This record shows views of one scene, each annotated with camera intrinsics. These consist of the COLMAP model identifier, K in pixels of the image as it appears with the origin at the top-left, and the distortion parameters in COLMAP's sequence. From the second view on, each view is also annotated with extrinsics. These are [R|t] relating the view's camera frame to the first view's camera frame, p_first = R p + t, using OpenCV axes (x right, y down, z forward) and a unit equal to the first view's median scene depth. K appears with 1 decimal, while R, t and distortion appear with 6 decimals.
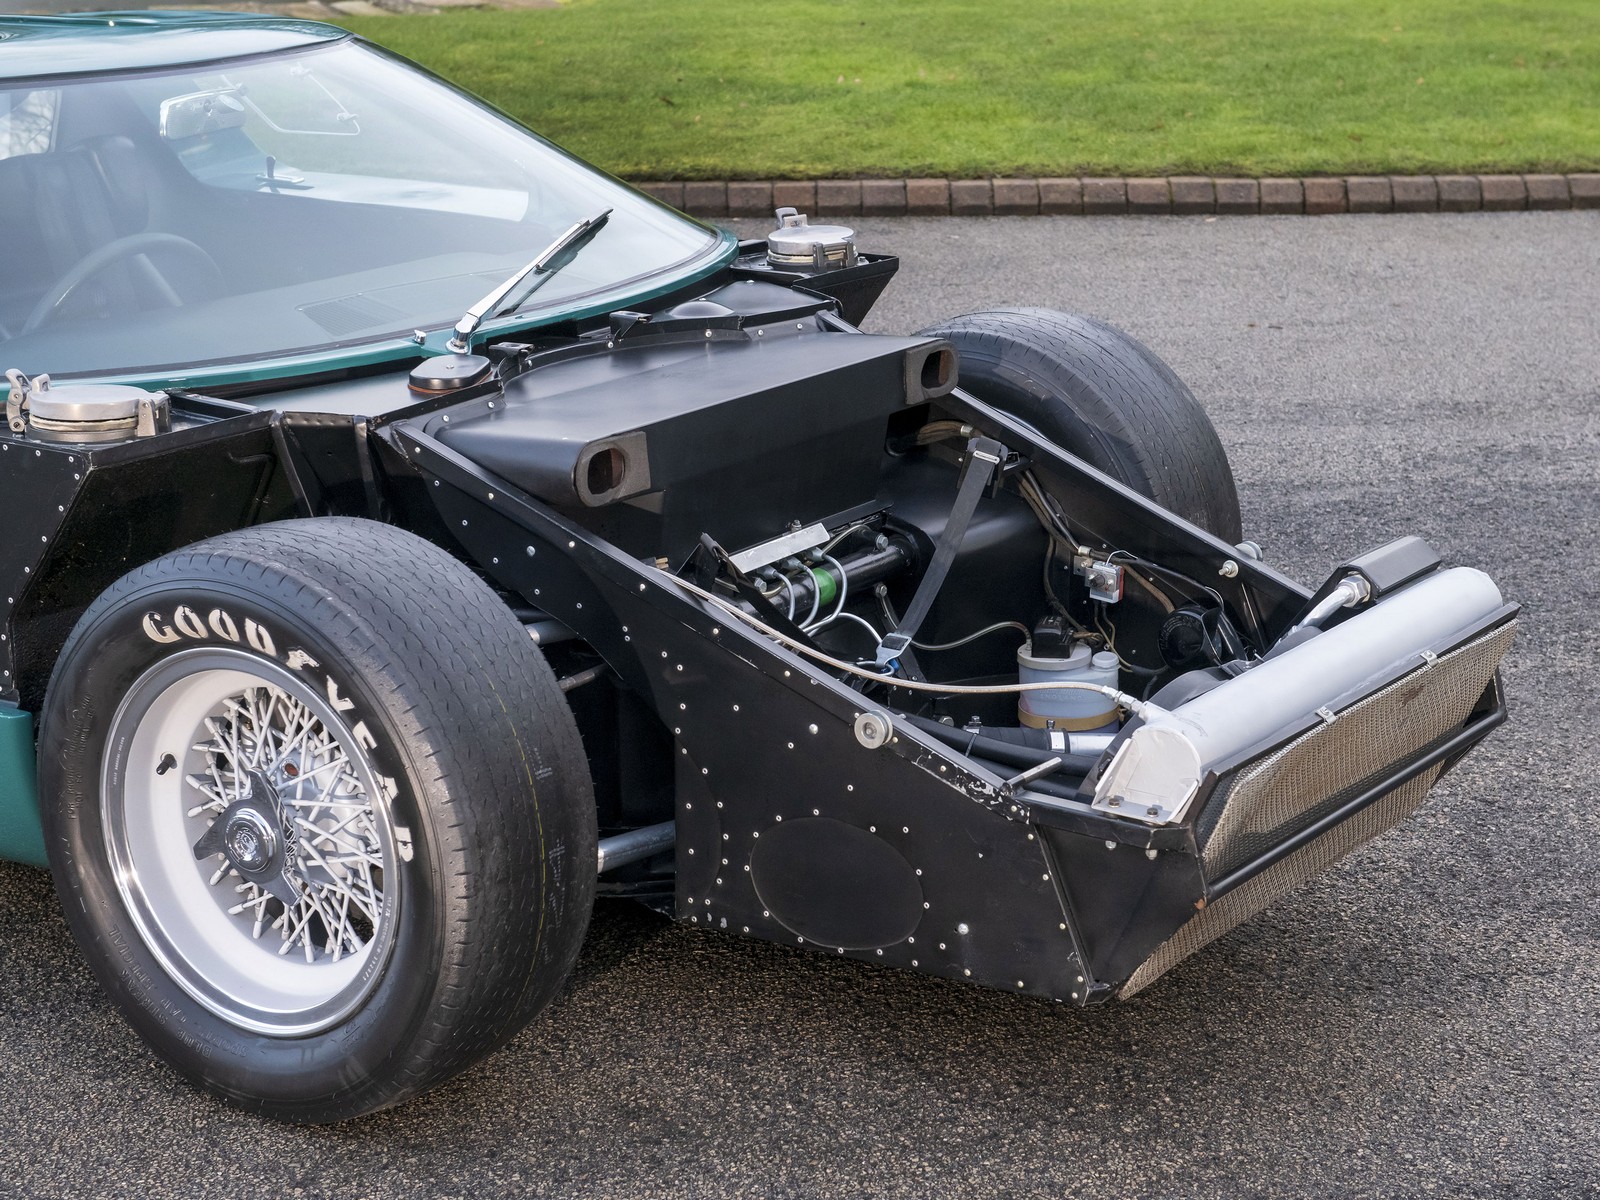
lens RADIAL K [[3113.1, 0, 816.5], [0, 3113.1, 598.0], [0, 0, 1]] dist [0.133035, -0.119641]
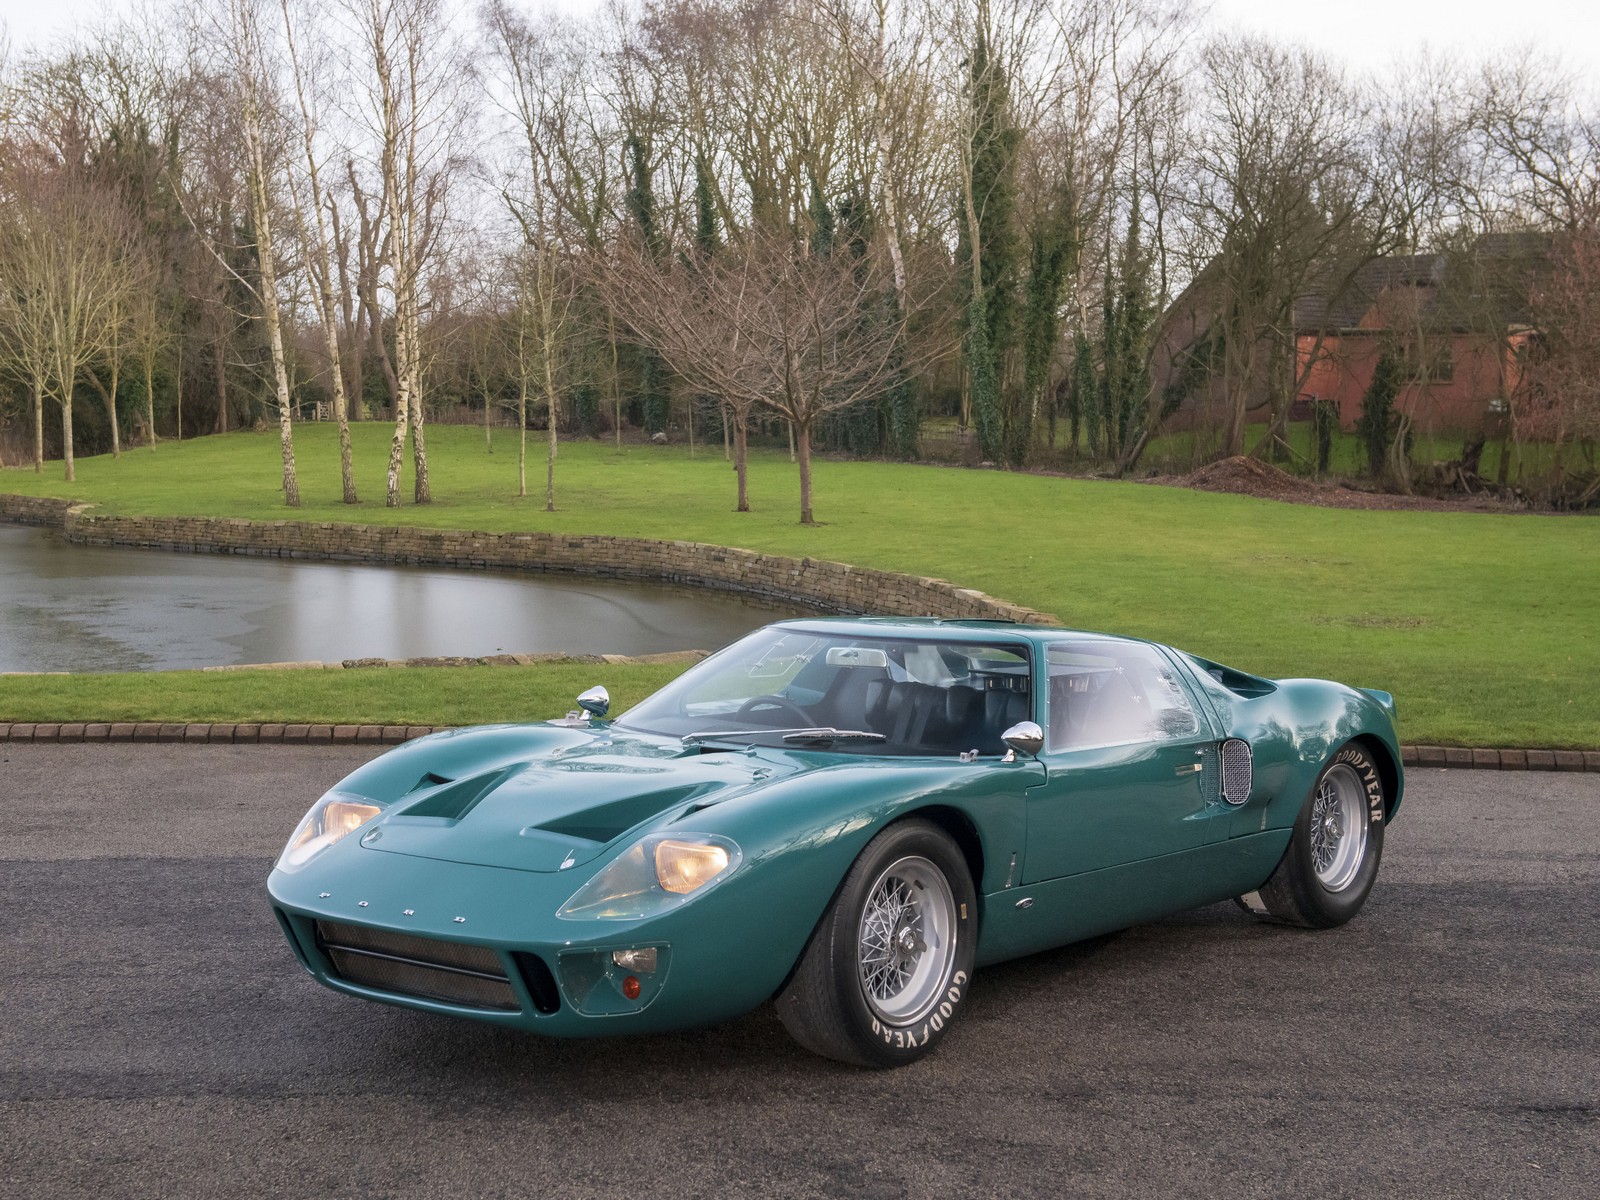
lens RADIAL K [[2314.2, 0, 755.3], [0, 2314.2, 592.3], [0, 0, 1]] dist [0.116490, 0.041024]
pose [[0.989238, 0.018832, -0.145099, -0.061308], [-0.050765, 0.974255, -0.219657, 0.083317], [0.137227, 0.224659, 0.964726, -0.303505]]
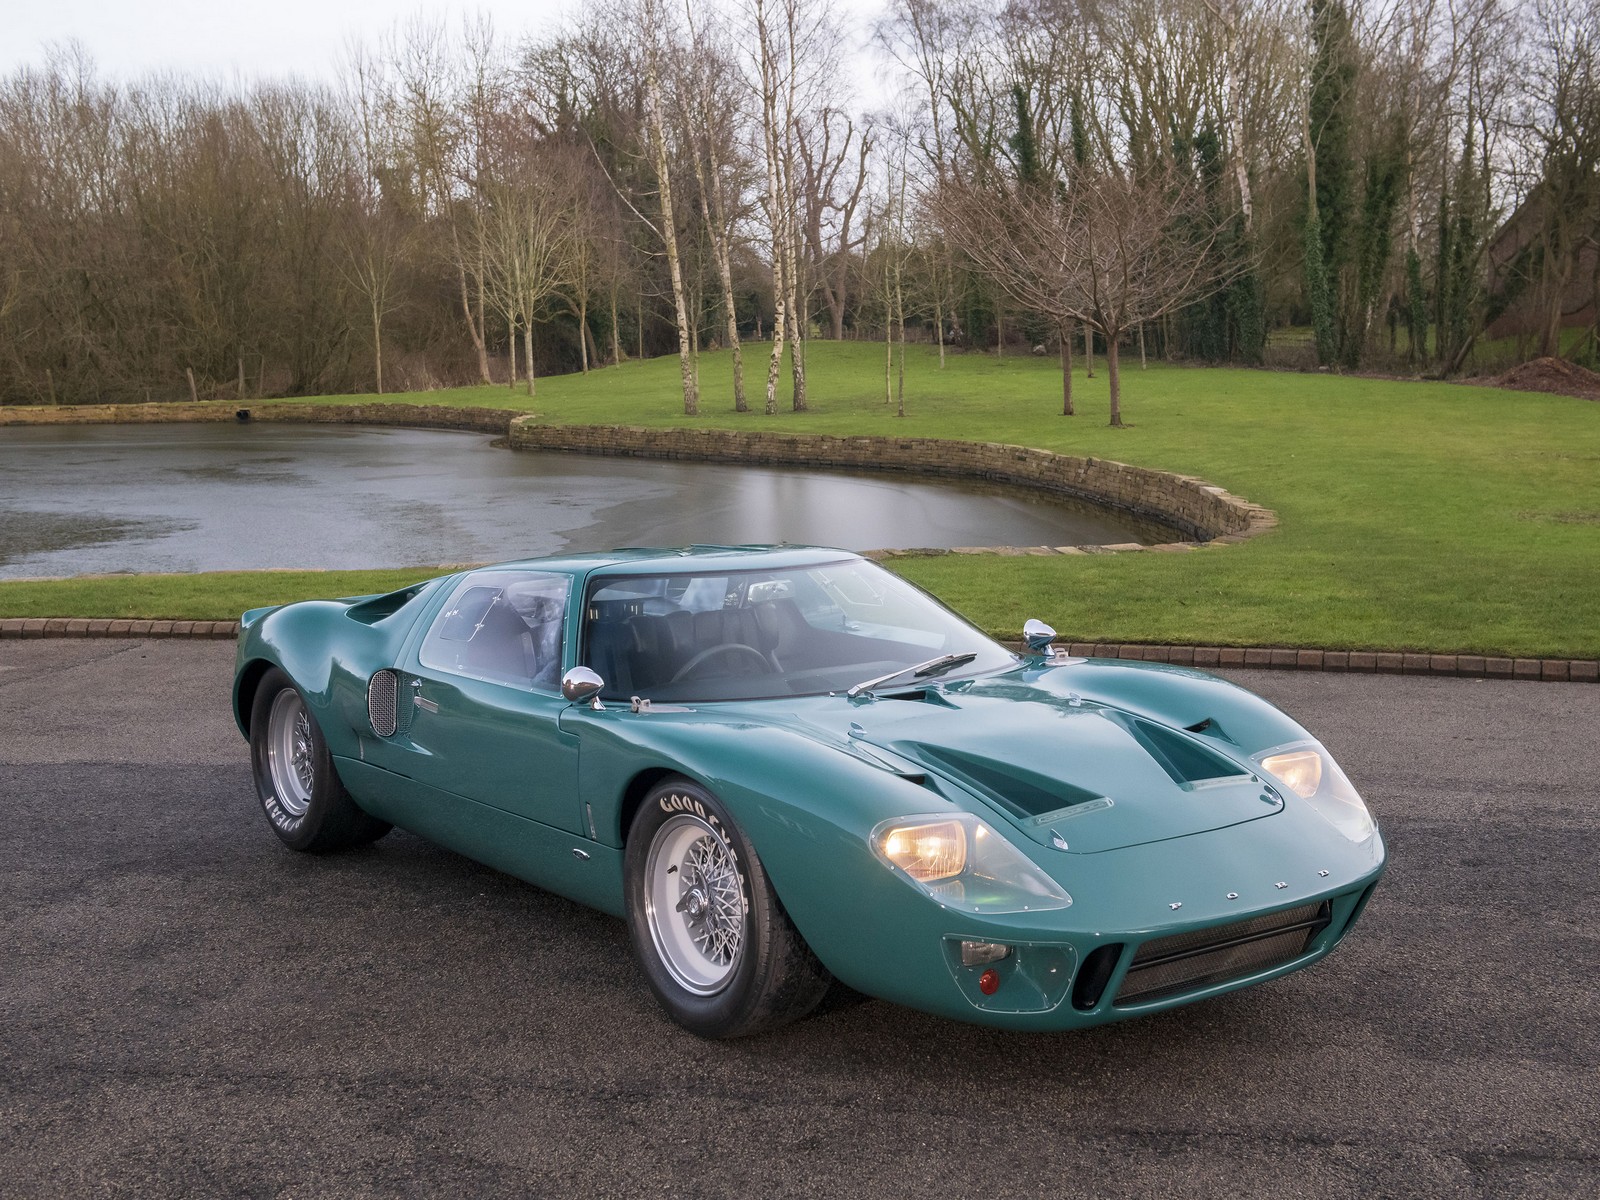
lens RADIAL K [[1947.2, 0, 844.5], [0, 1947.2, 590.2], [0, 0, 1]] dist [0.060498, 0.049919]
pose [[0.951380, 0.031193, -0.306436, 0.121816], [-0.081812, 0.984715, -0.153760, 0.022526], [0.296956, 0.171355, 0.939391, -0.112507]]
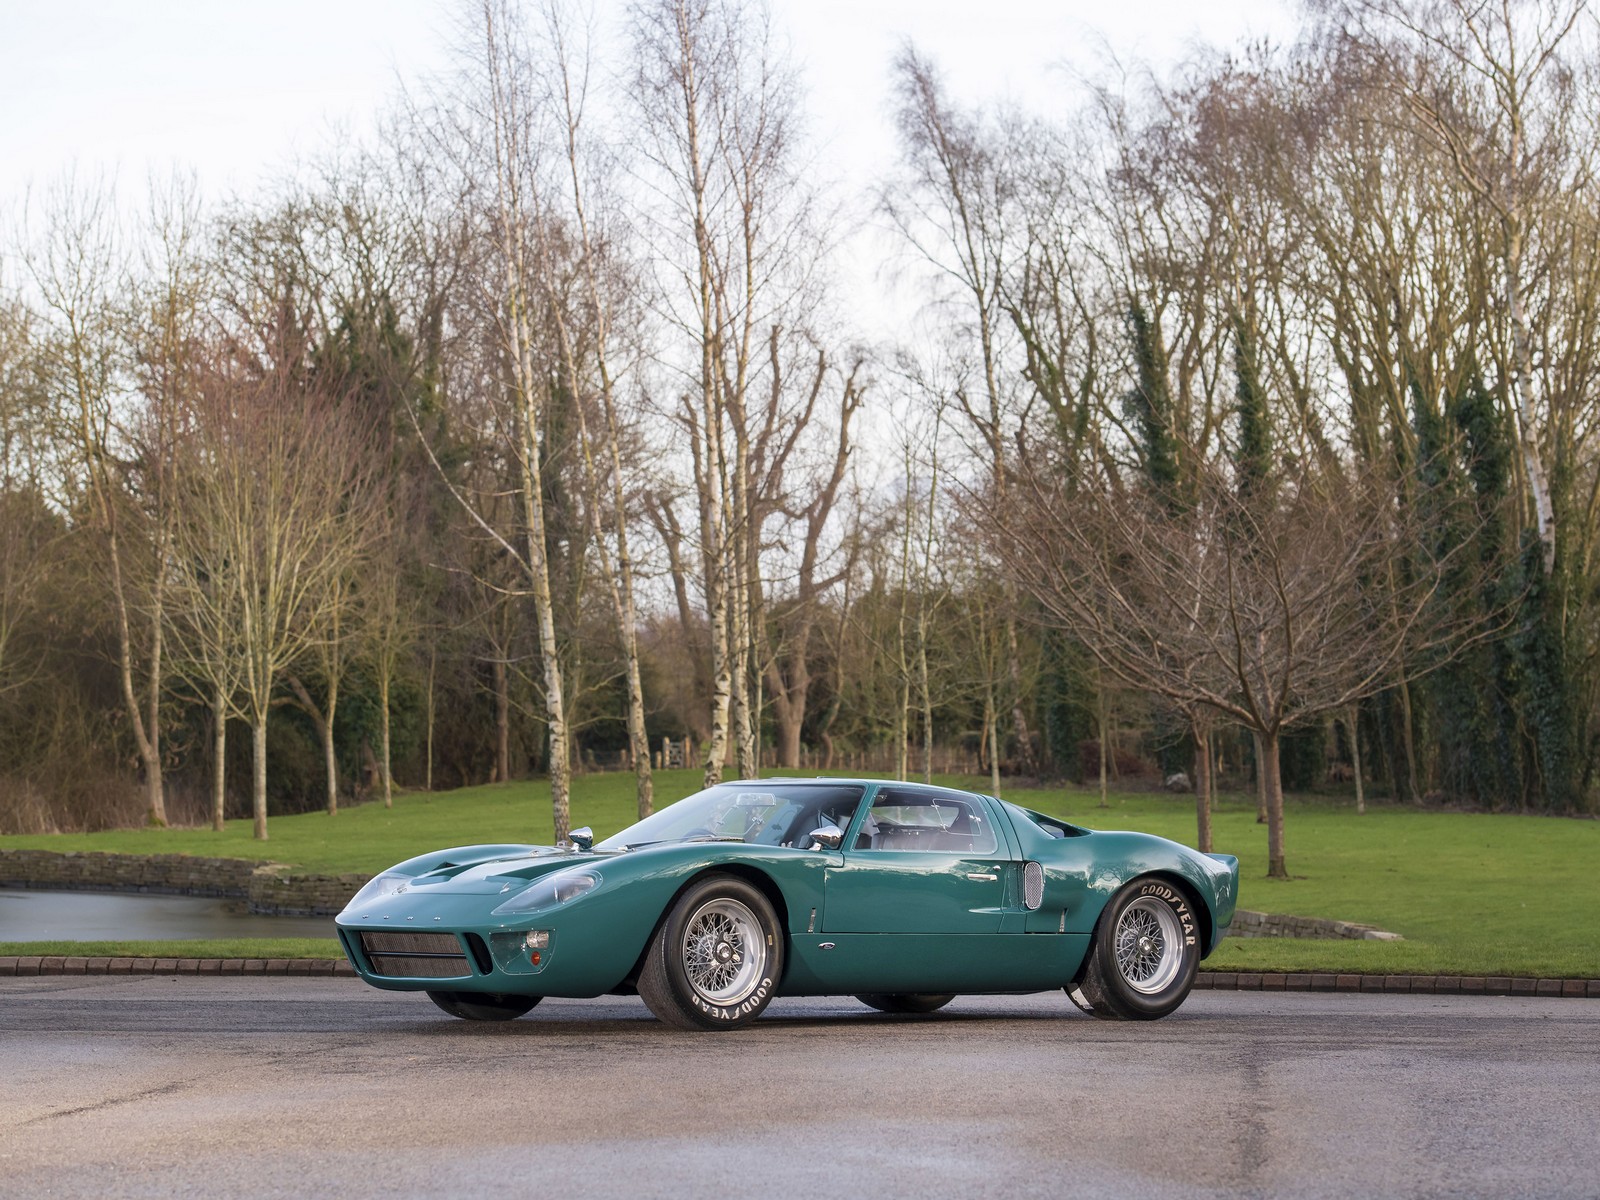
lens RADIAL K [[4286.7, 0, 797.9], [0, 4286.7, 596.9], [0, 0, 1]] dist [0.077255, -0.241395]
pose [[0.952279, -0.007777, -0.305130, 0.487308], [-0.095139, 0.942310, -0.320937, 0.482458], [0.290023, 0.334651, 0.896602, -1.369399]]
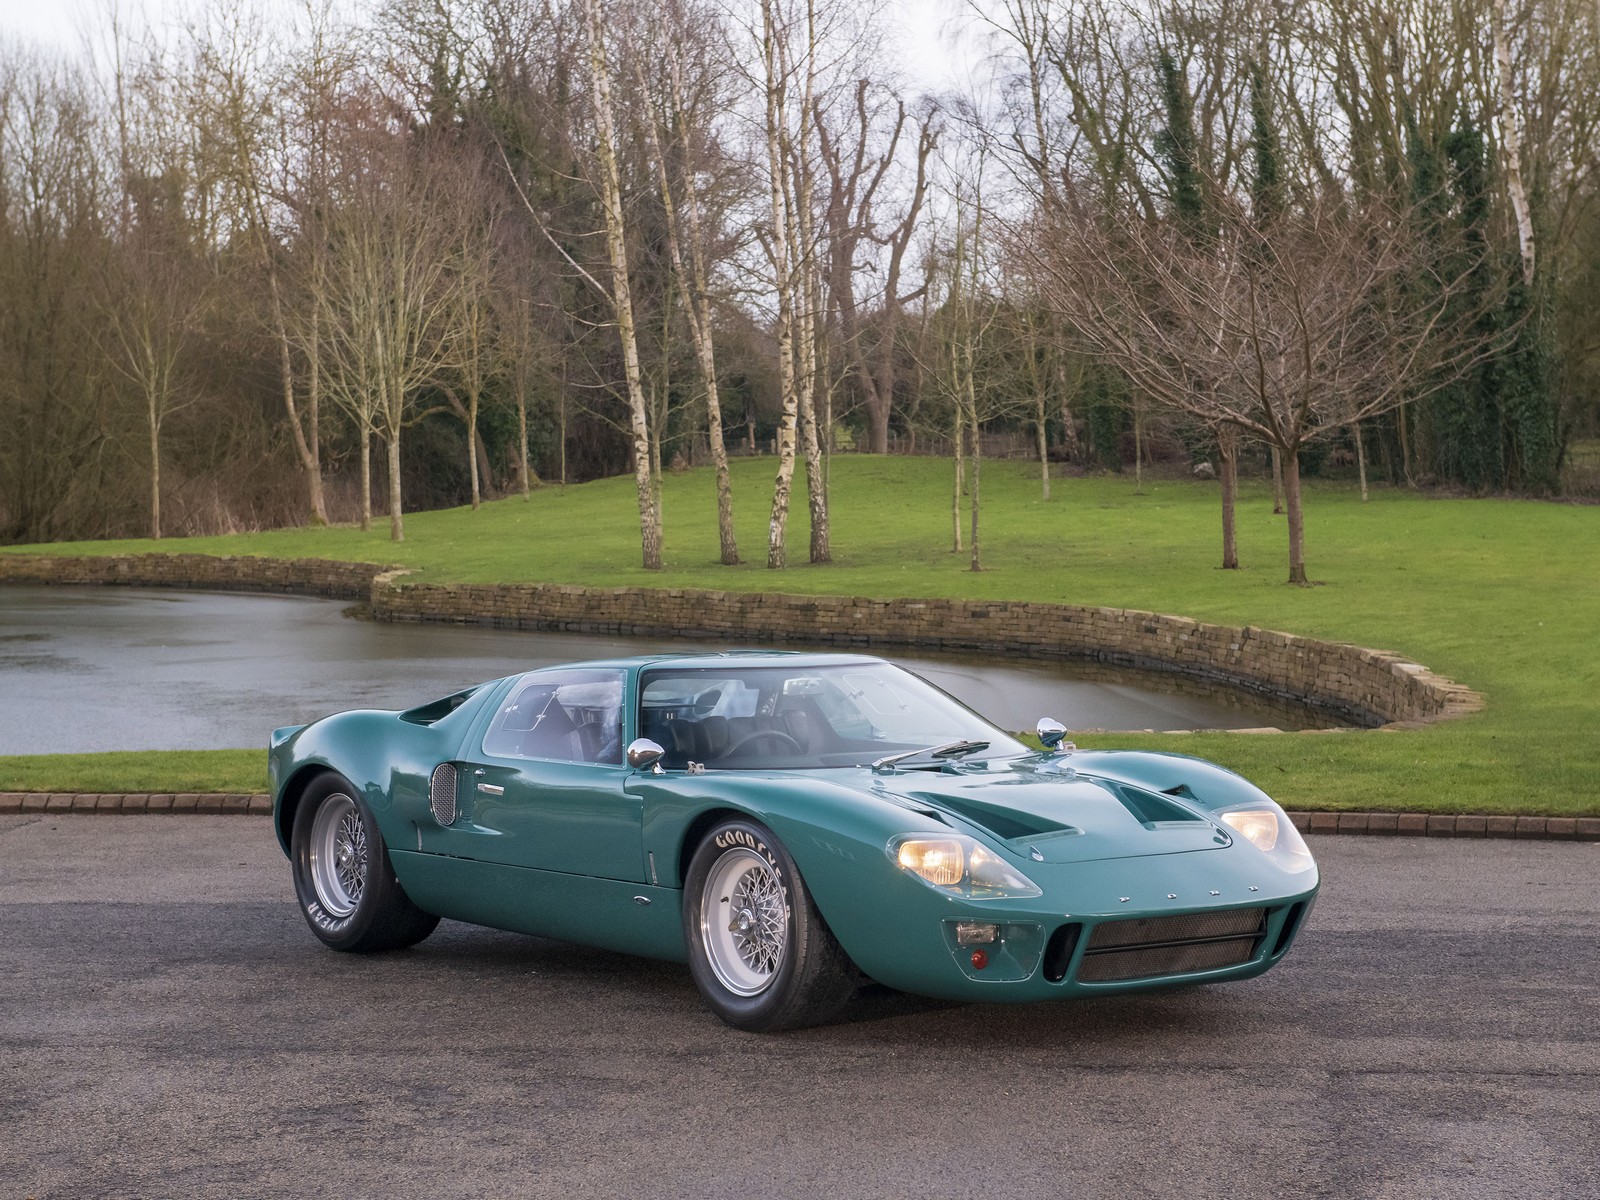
lens RADIAL K [[3362.5, 0, 868.6], [0, 3362.5, 598.7], [0, 0, 1]] dist [0.101508, 0.022981]
pose [[0.949039, 0.005741, -0.315107, 0.301357], [-0.084083, 0.968205, -0.235602, 0.174493], [0.303735, 0.250090, 0.919347, -0.618623]]
